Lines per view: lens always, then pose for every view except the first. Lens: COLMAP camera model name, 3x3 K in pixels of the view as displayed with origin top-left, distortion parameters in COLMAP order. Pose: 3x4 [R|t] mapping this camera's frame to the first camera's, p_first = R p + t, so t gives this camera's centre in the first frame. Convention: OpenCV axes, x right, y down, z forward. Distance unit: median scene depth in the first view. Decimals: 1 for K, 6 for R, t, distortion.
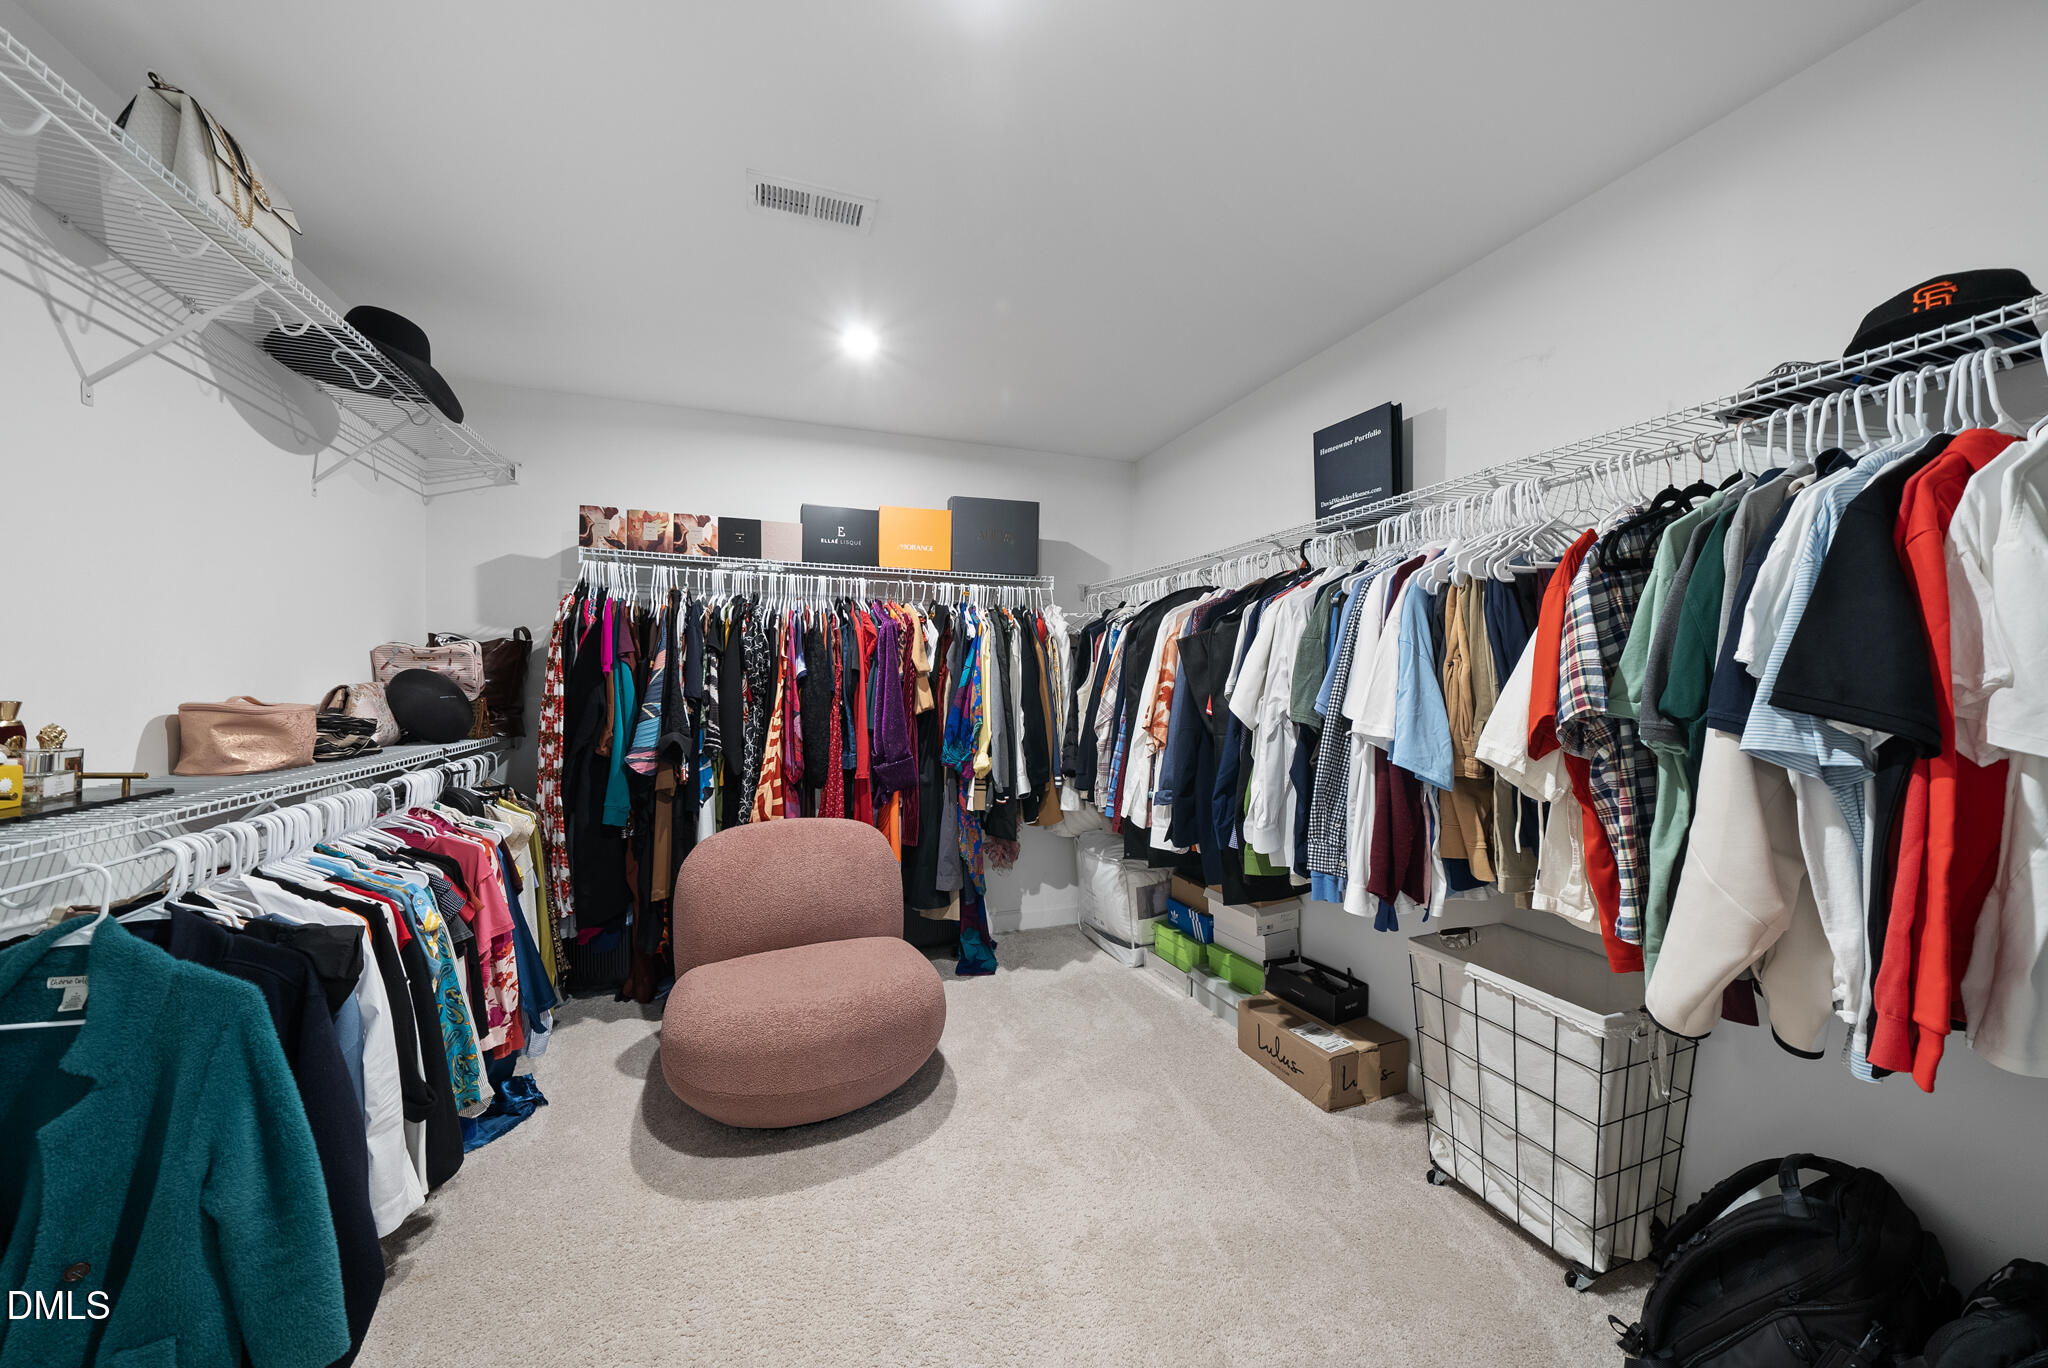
lens RADIAL K [[709.3, 0, 1018.9], [0, 709.3, 687.3], [0, 0, 1]] dist [-0.008560, -0.000116]
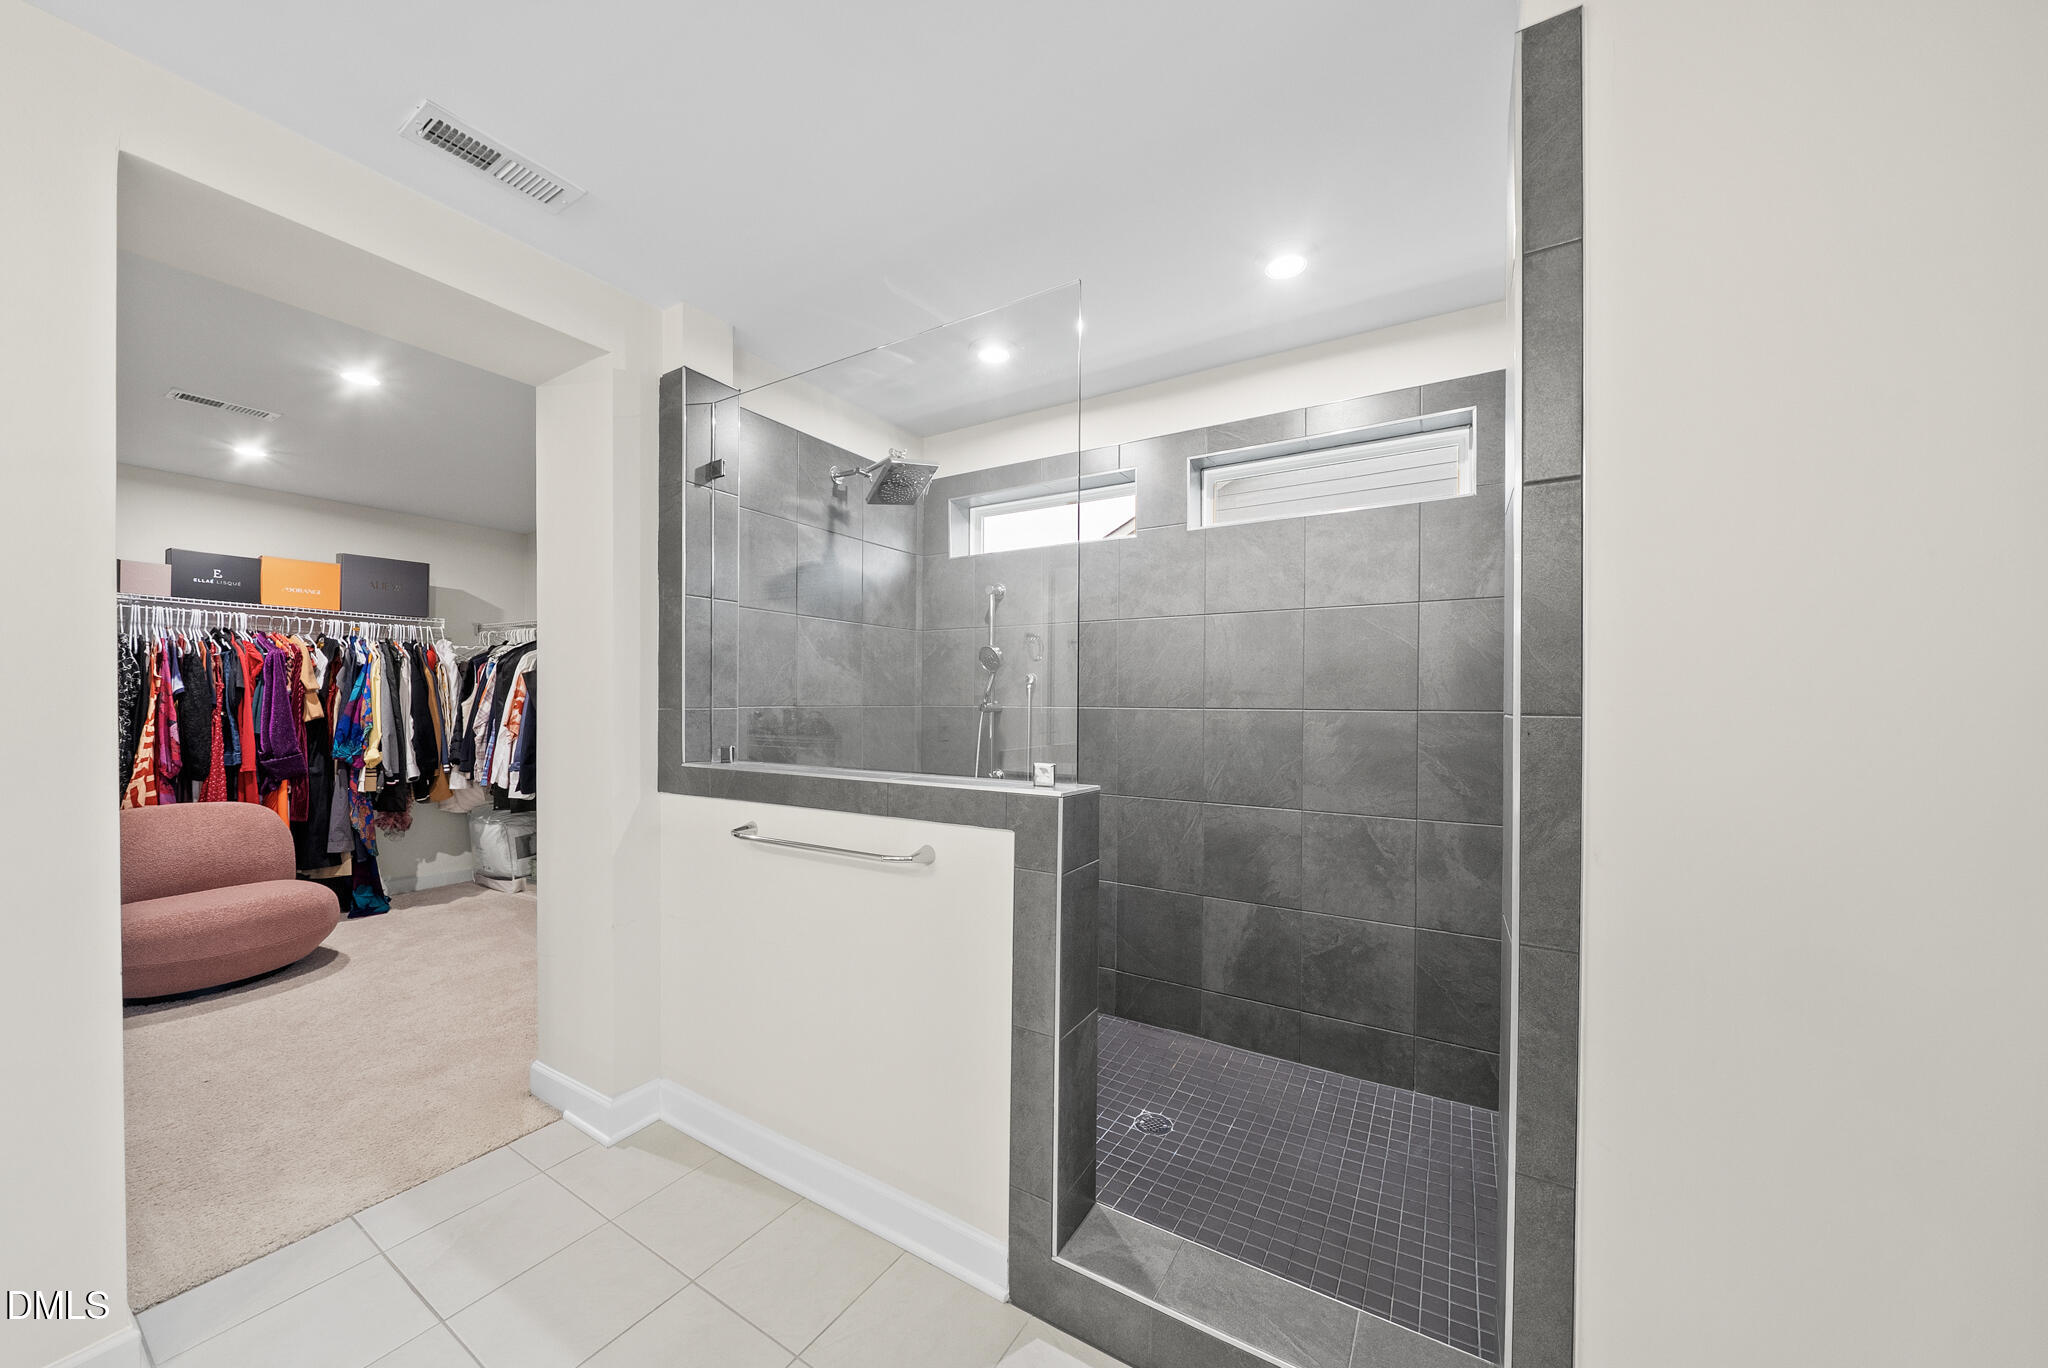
lens RADIAL K [[709.6, 0, 1027.2], [0, 709.6, 705.5], [0, 0, 1]] dist [-0.009238, 0.000081]
pose [[0.776019, -0.004755, 0.630692, 0.073310], [-0.000205, 0.999970, 0.007792, -0.002111], [-0.630710, -0.006176, 0.775994, -0.864318]]
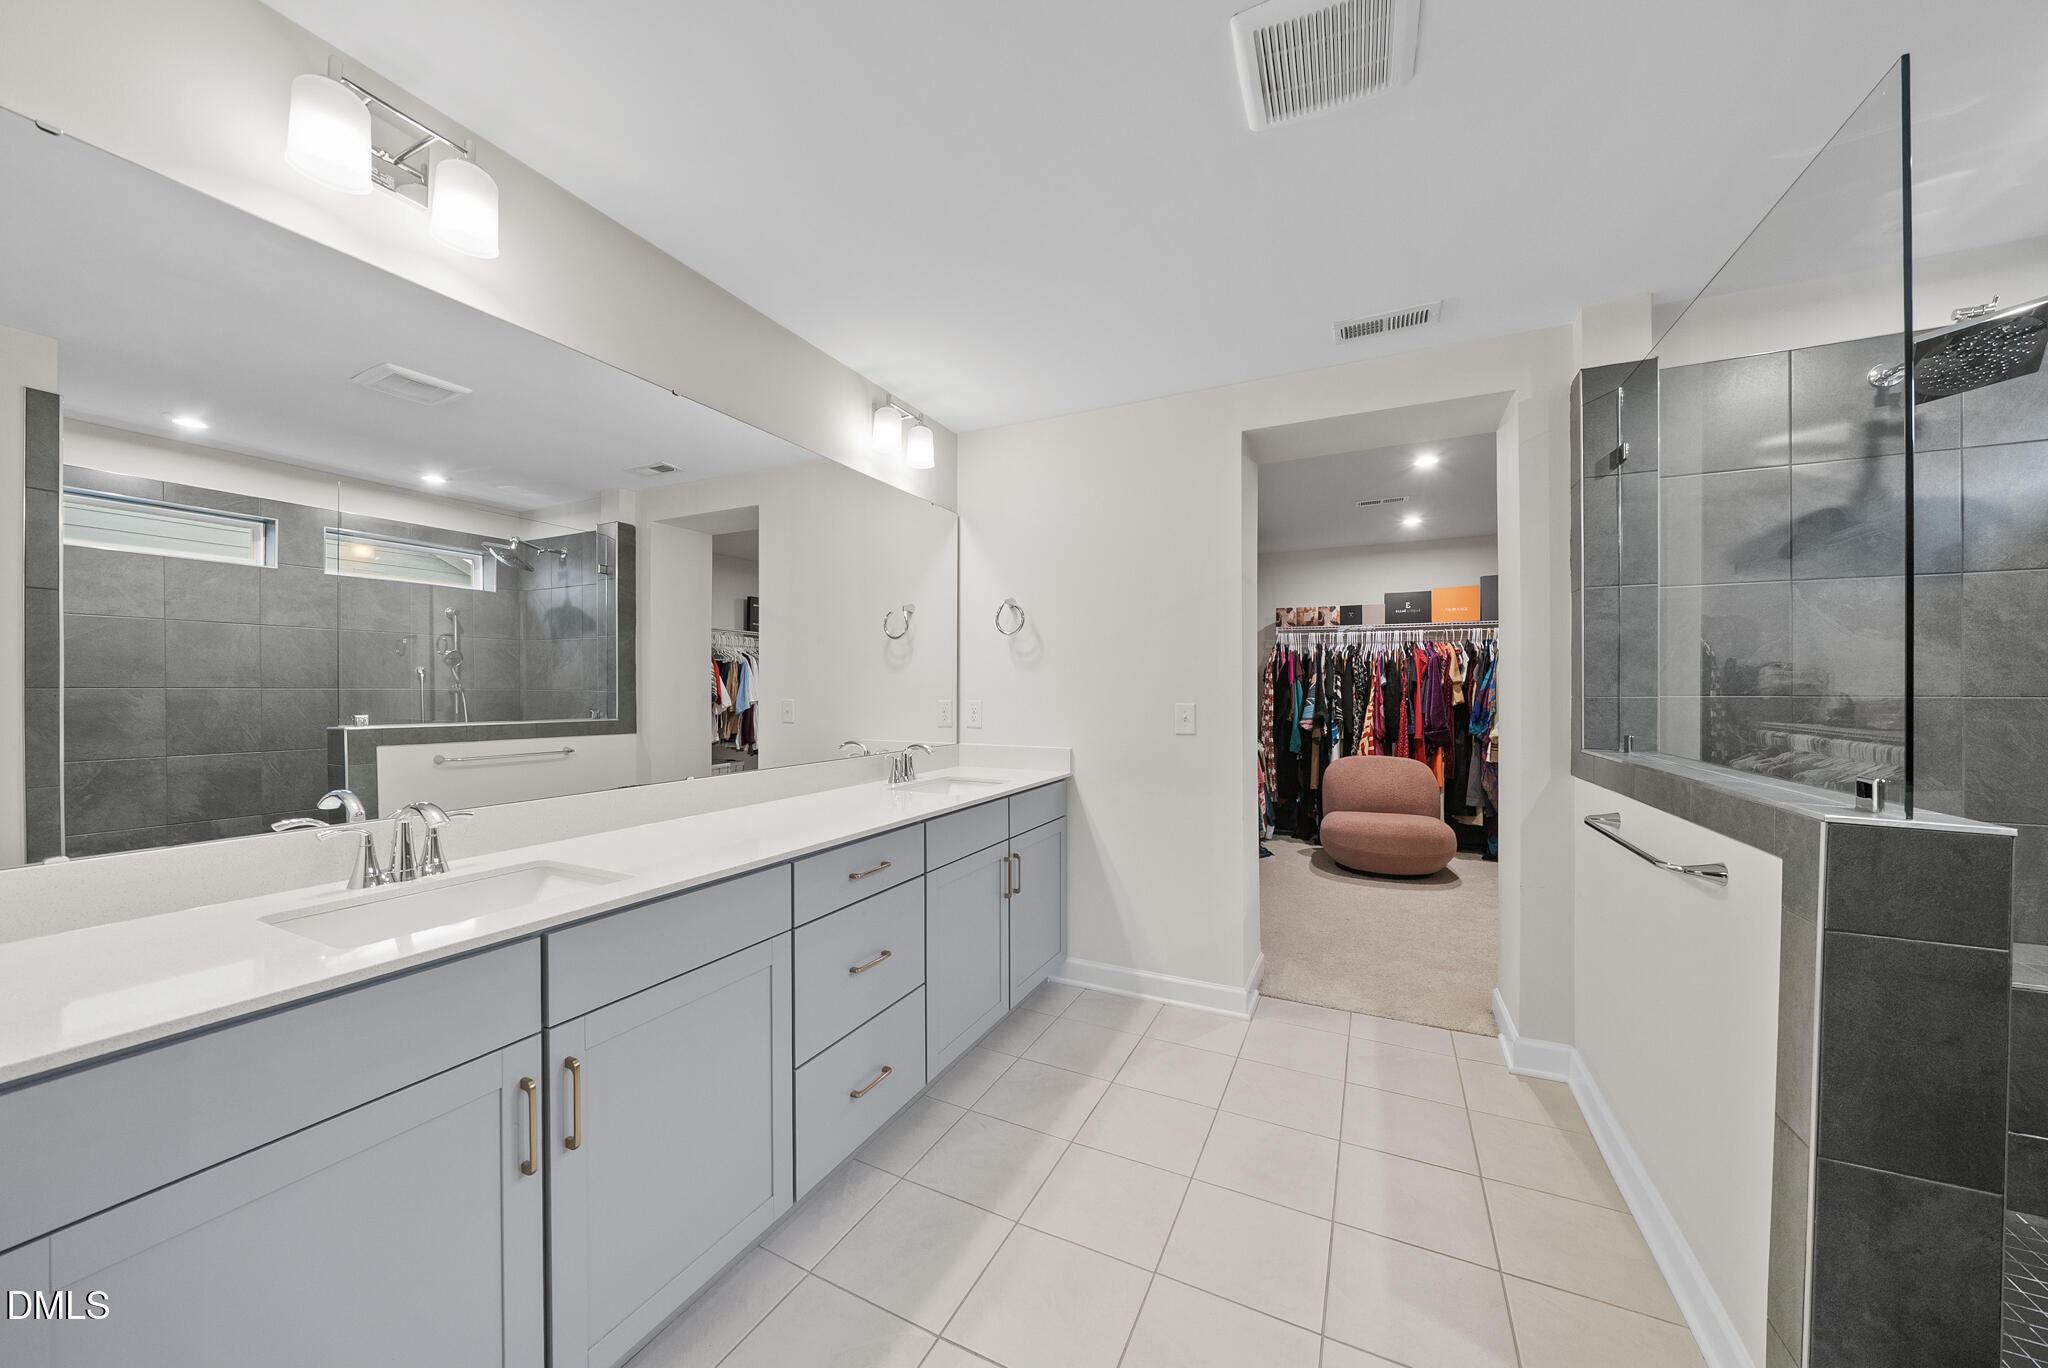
lens RADIAL K [[709.3, 0, 1018.9], [0, 709.3, 687.3], [0, 0, 1]] dist [-0.008560, -0.000116]
pose [[0.693376, -0.005246, -0.720557, 0.385593], [0.001557, 0.999982, -0.005782, 0.000282], [0.720575, 0.002887, 0.693371, -1.036560]]
